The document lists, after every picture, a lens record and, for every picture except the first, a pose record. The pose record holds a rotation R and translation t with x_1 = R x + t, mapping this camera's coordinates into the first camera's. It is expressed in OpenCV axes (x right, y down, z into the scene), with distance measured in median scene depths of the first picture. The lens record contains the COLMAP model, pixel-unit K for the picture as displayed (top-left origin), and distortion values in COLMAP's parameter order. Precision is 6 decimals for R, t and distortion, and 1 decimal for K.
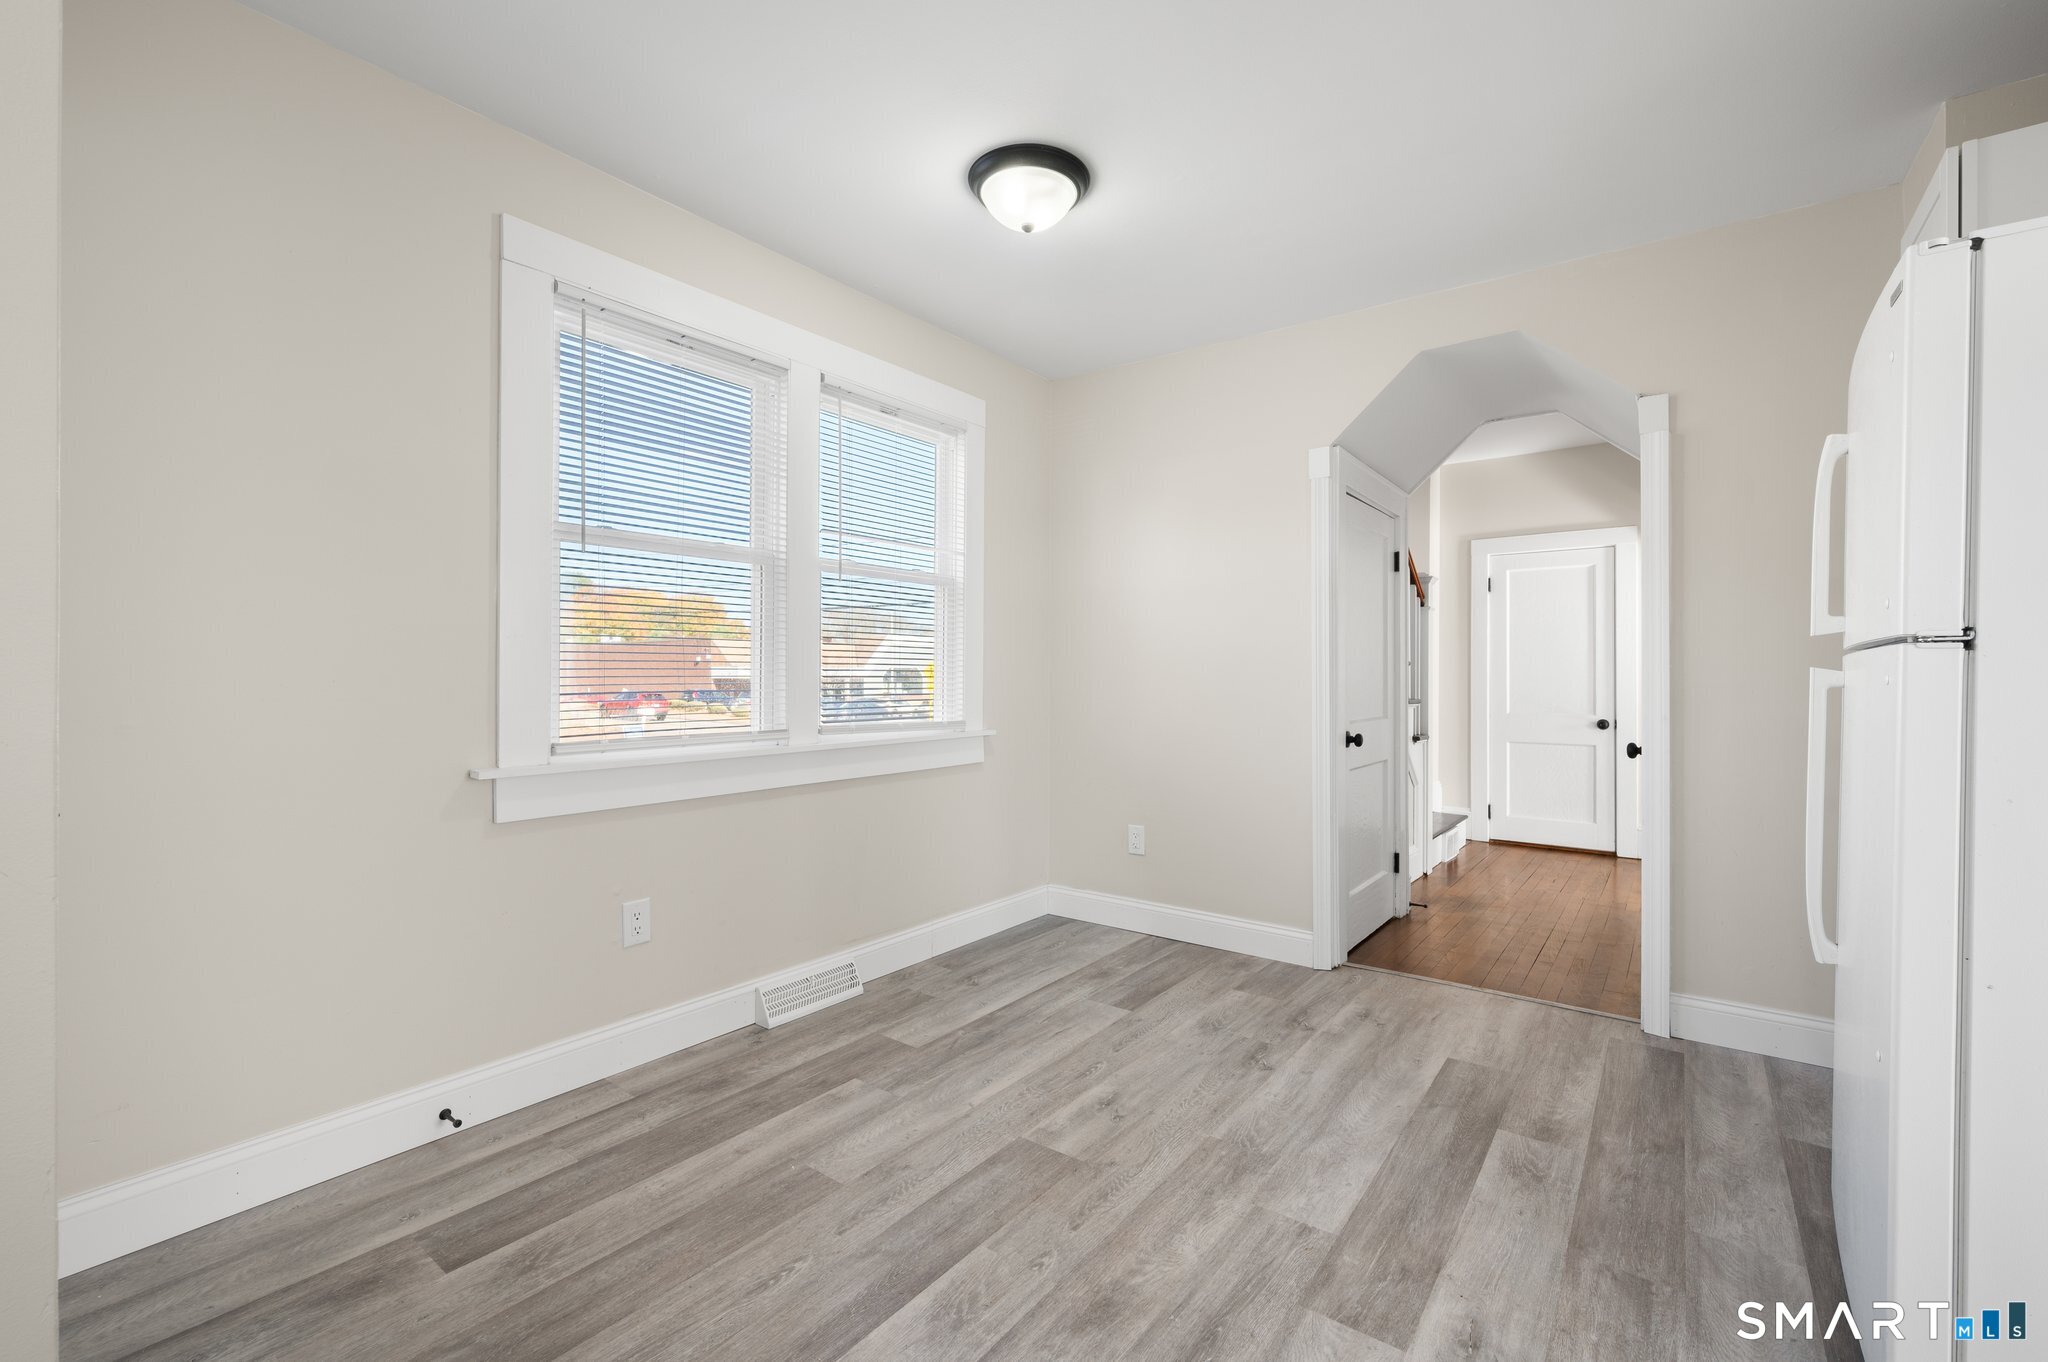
lens RADIAL K [[881.7, 0, 1022.4], [0, 881.7, 679.1], [0, 0, 1]] dist [0.000006, 0.000013]
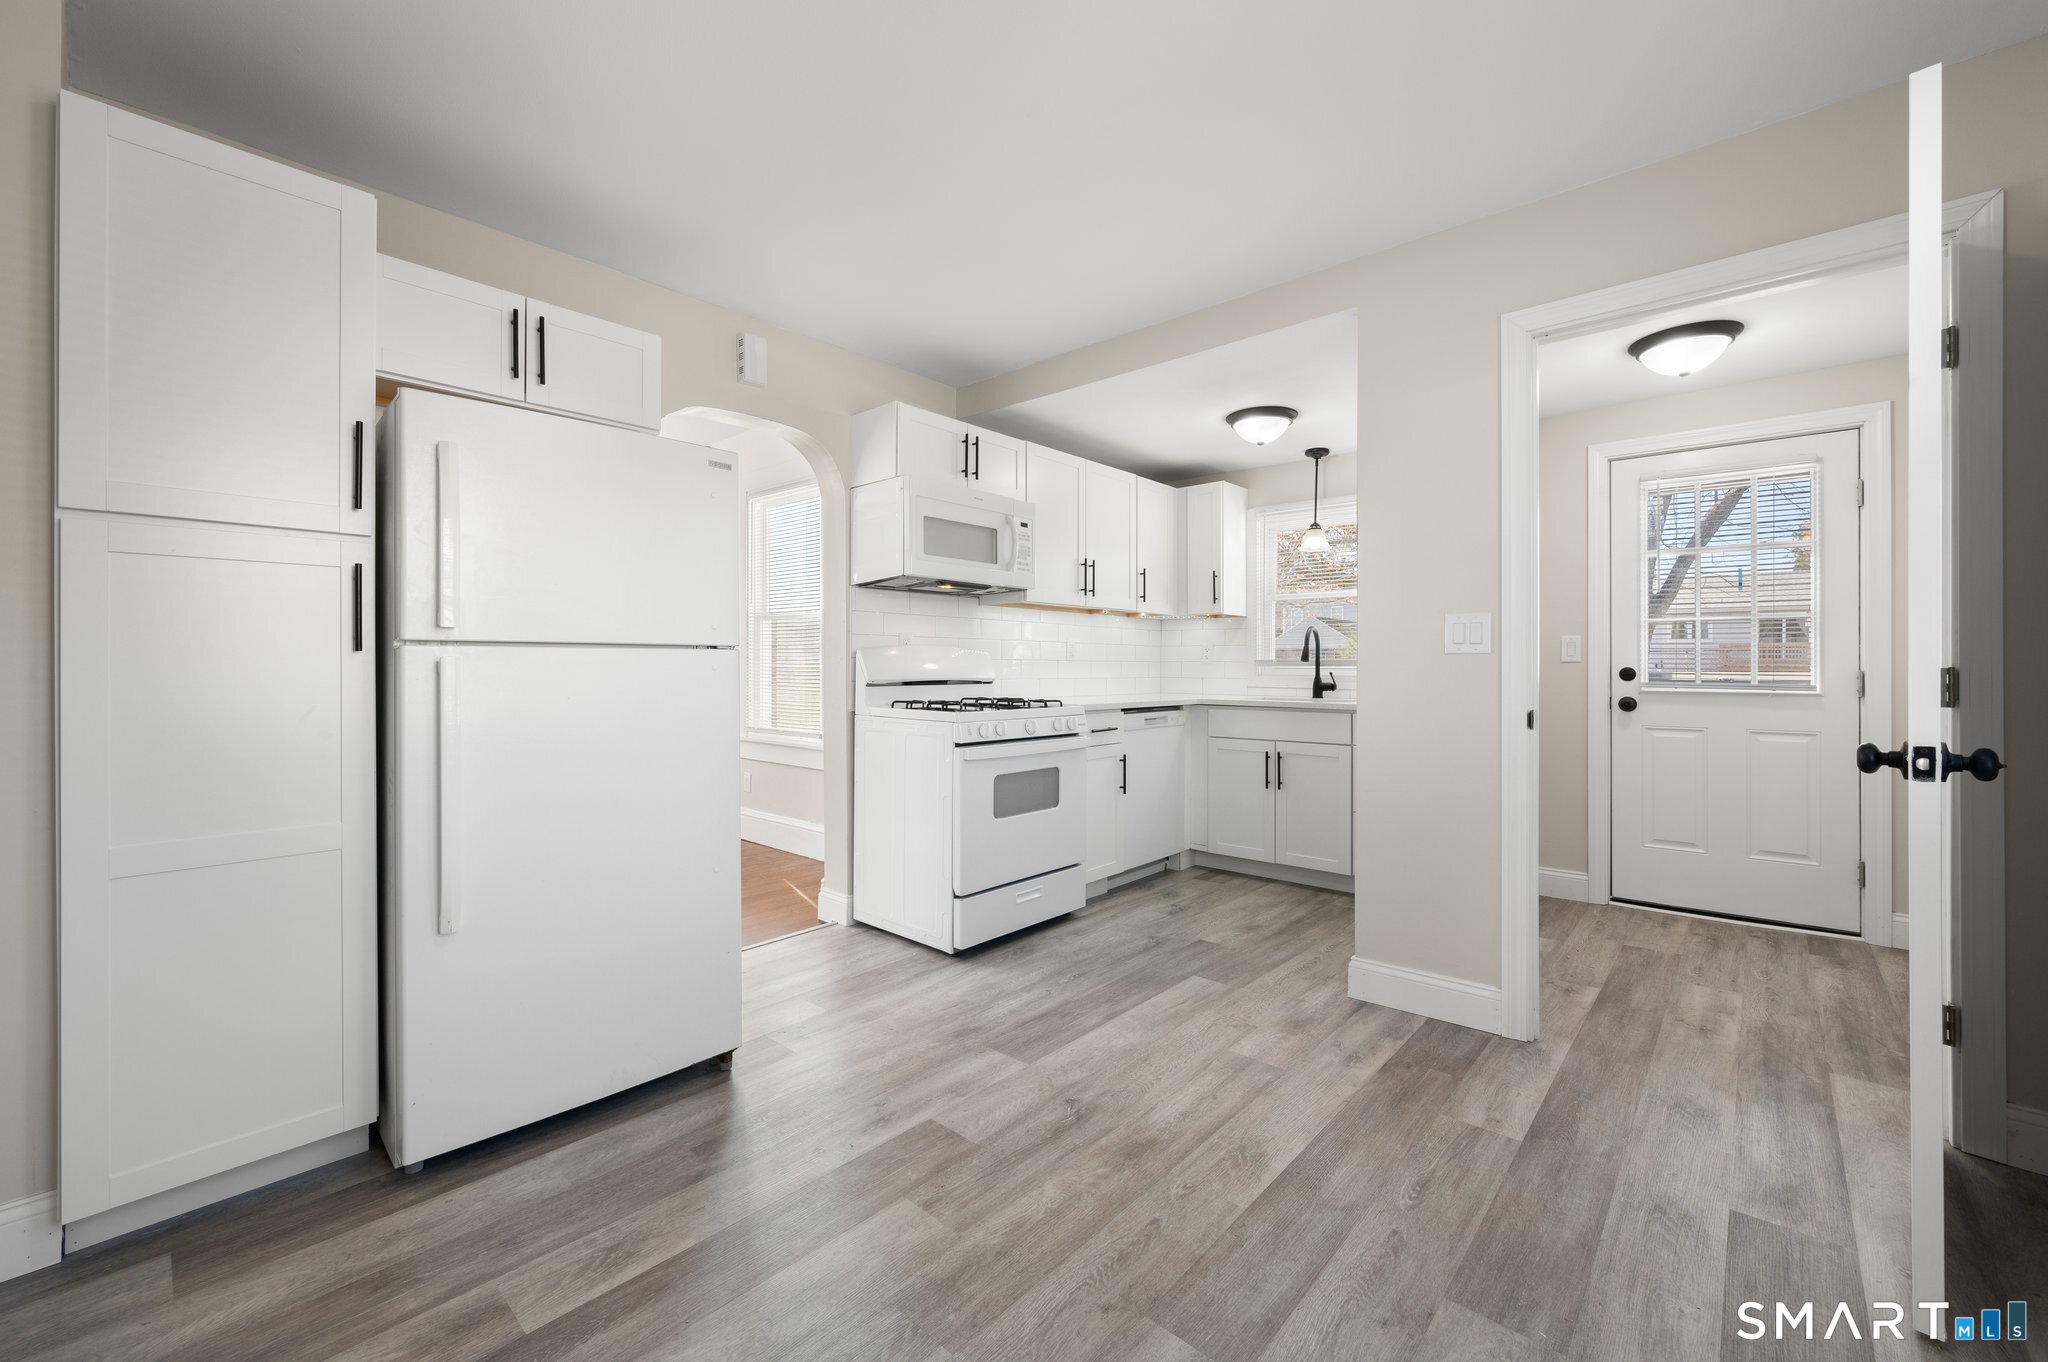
lens RADIAL K [[830.2, 0, 1025.5], [0, 830.2, 672.7], [0, 0, 1]] dist [-0.000106, 0.000052]
pose [[-0.996220, -0.001101, 0.086863, 0.126350], [-0.000694, 0.999989, 0.004712, -0.000845], [-0.086867, 0.004634, -0.996209, 1.973902]]
